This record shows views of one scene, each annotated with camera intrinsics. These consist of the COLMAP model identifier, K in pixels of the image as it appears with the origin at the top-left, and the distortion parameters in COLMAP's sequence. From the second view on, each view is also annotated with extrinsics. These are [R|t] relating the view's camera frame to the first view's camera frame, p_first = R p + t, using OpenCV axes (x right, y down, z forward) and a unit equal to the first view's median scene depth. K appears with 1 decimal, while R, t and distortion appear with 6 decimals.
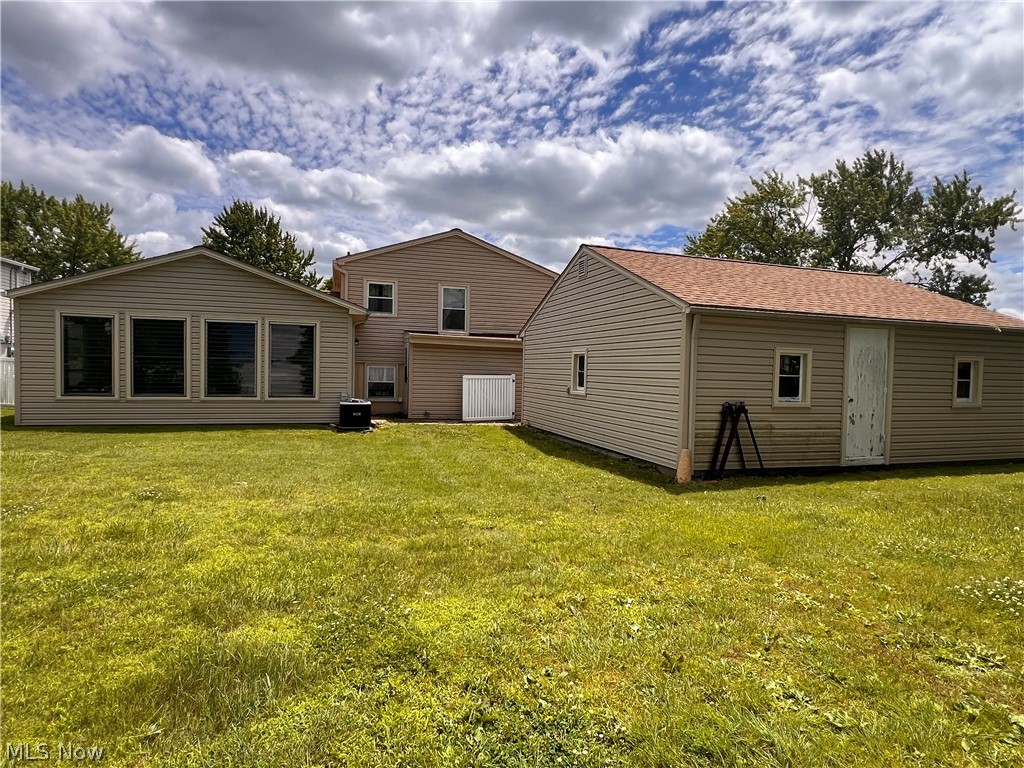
lens RADIAL K [[564.8, 0, 512.0], [0, 564.8, 384.0], [0, 0, 1]] dist [0.002963, 0.001510]
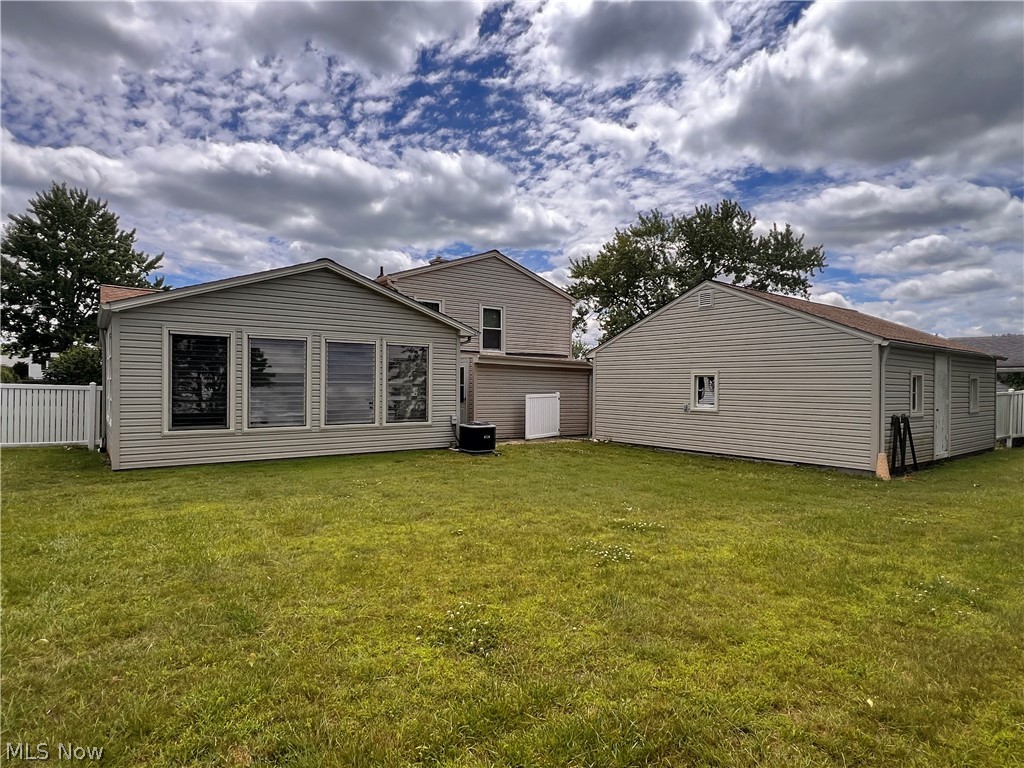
lens RADIAL K [[567.3, 0, 512.0], [0, 567.3, 384.0], [0, 0, 1]] dist [-0.003949, -0.001008]
pose [[0.943601, -0.013194, 0.330821, -0.455583], [0.020196, 0.999639, -0.017737, -0.016945], [-0.330468, 0.023418, 0.943527, 0.040770]]
